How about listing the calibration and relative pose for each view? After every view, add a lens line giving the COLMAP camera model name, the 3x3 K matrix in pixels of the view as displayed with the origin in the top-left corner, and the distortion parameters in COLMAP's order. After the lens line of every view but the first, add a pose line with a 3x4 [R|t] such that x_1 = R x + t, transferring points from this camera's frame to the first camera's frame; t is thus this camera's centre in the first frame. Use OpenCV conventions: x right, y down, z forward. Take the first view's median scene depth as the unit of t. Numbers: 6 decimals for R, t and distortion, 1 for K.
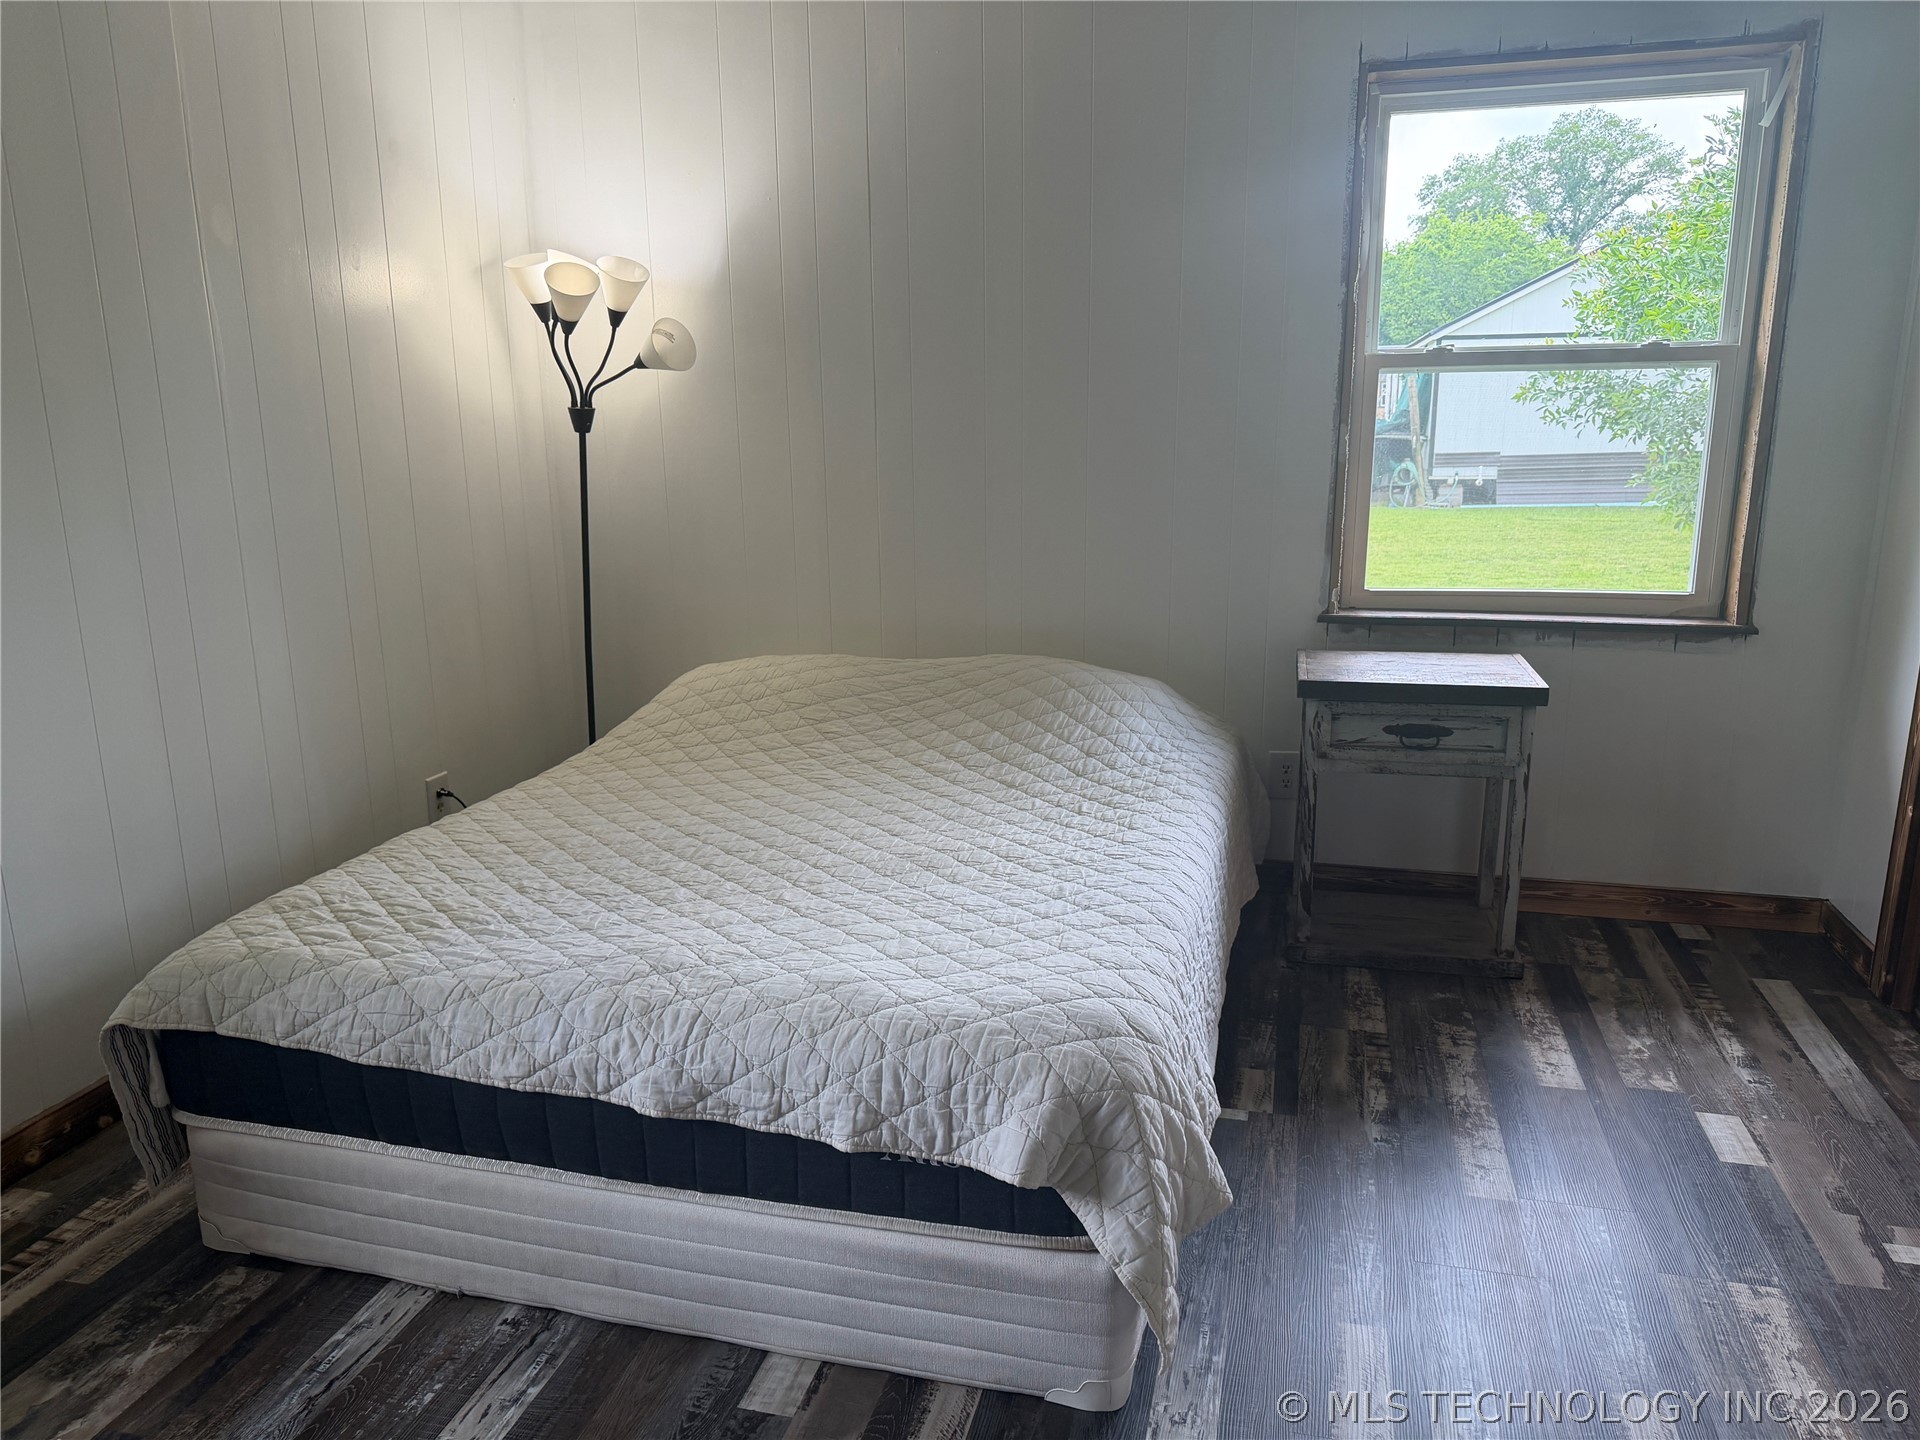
lens RADIAL K [[1346.0, 0, 967.9], [0, 1346.0, 716.3], [0, 0, 1]] dist [0.042381, -0.056493]
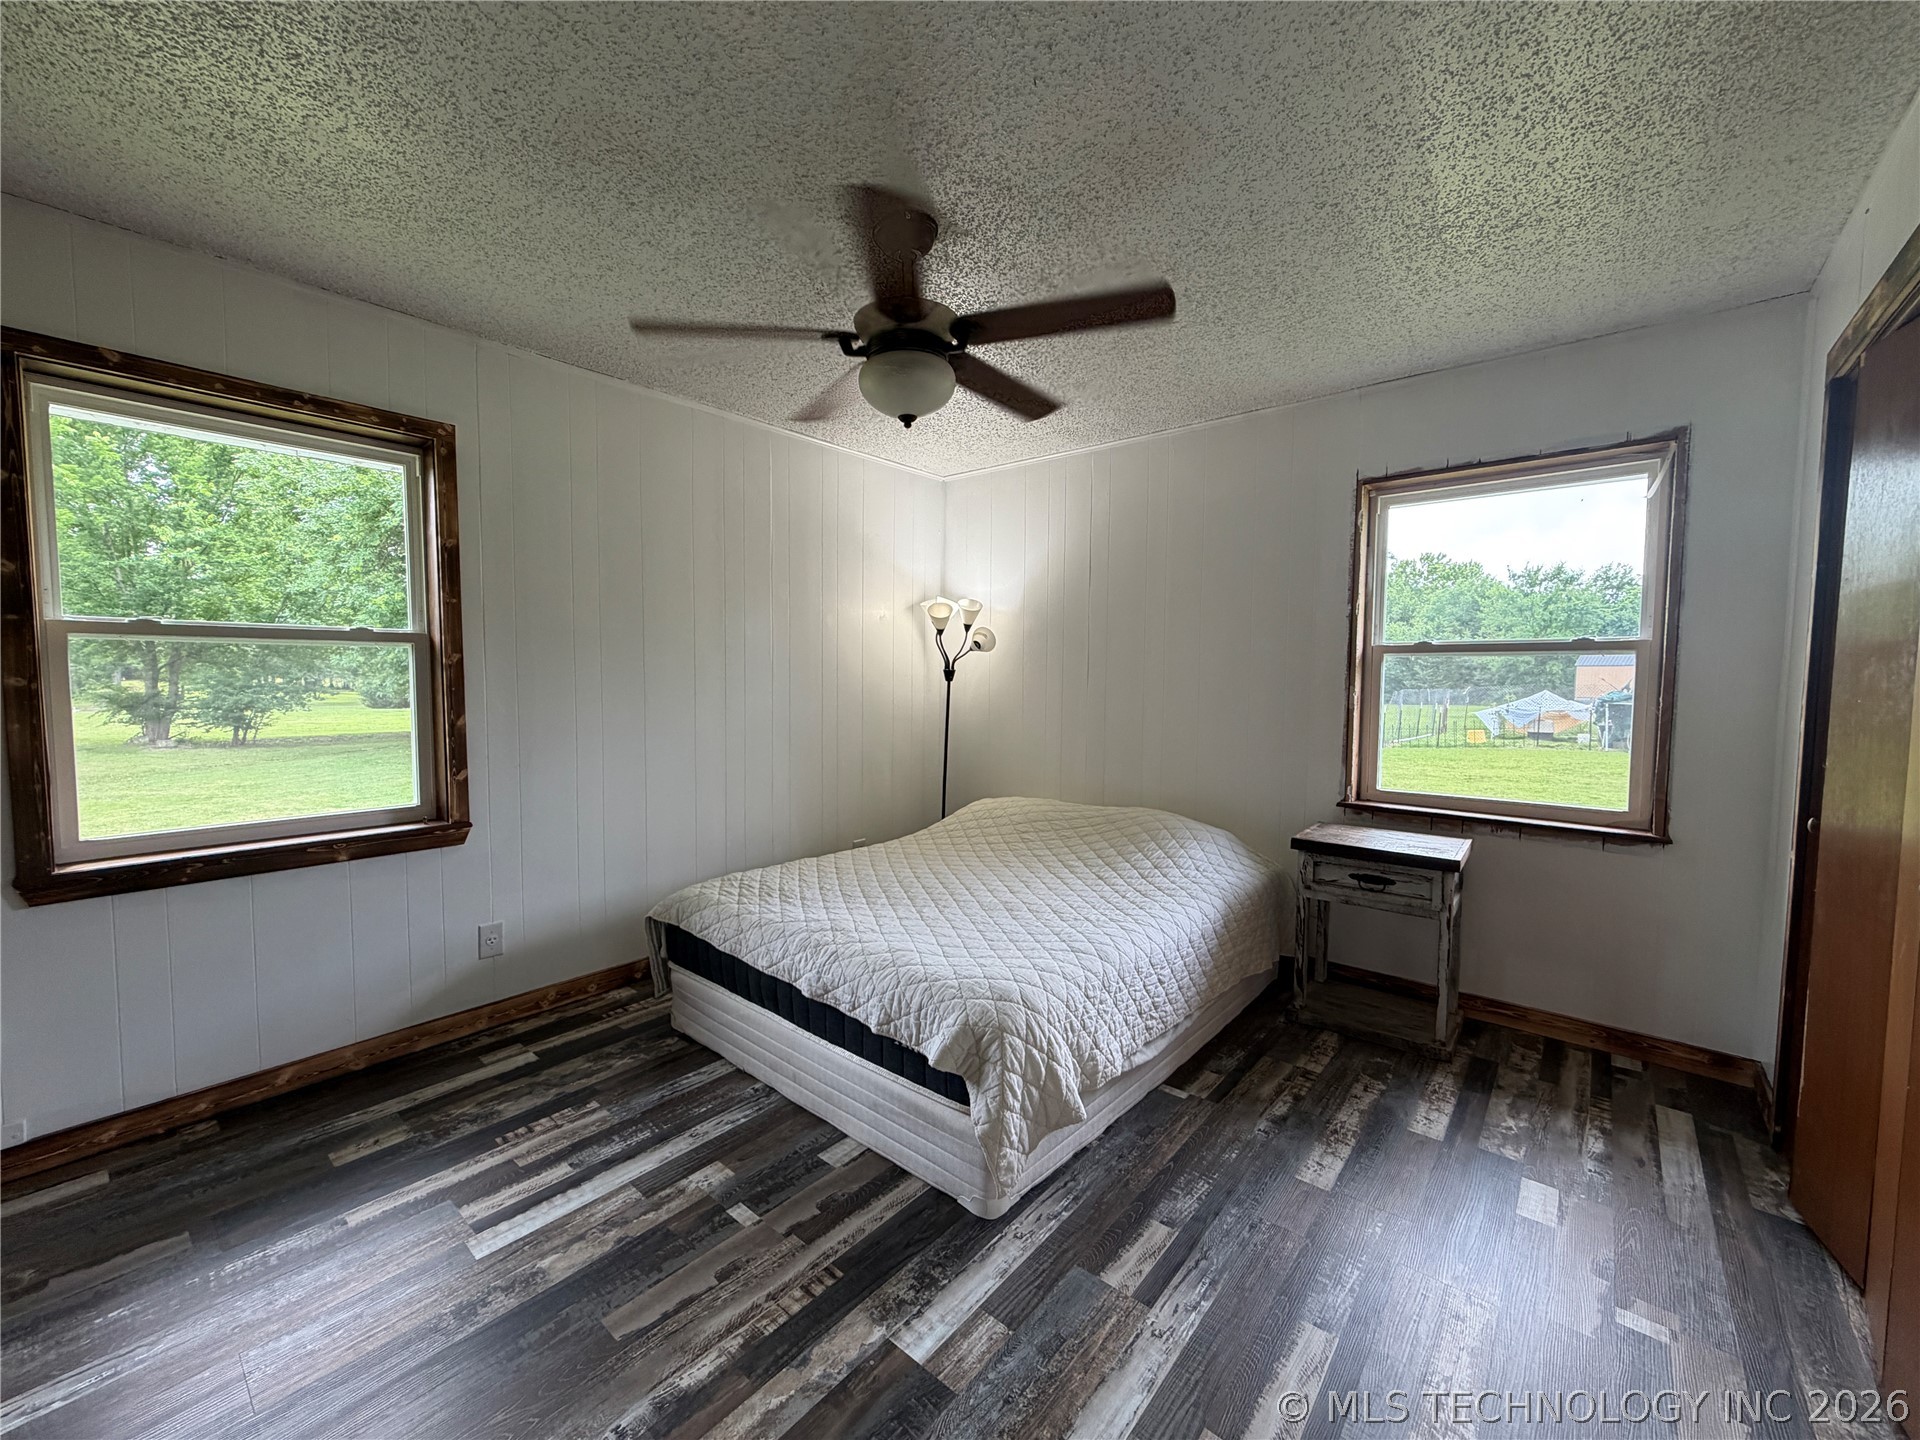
lens RADIAL K [[771.7, 0, 973.7], [0, 771.7, 712.7], [0, 0, 1]] dist [-0.001223, 0.000389]
pose [[0.898521, 0.040549, -0.437054, 0.342212], [-0.115482, 0.982482, -0.146262, 0.005802], [0.423467, 0.181891, 0.887464, -0.019773]]
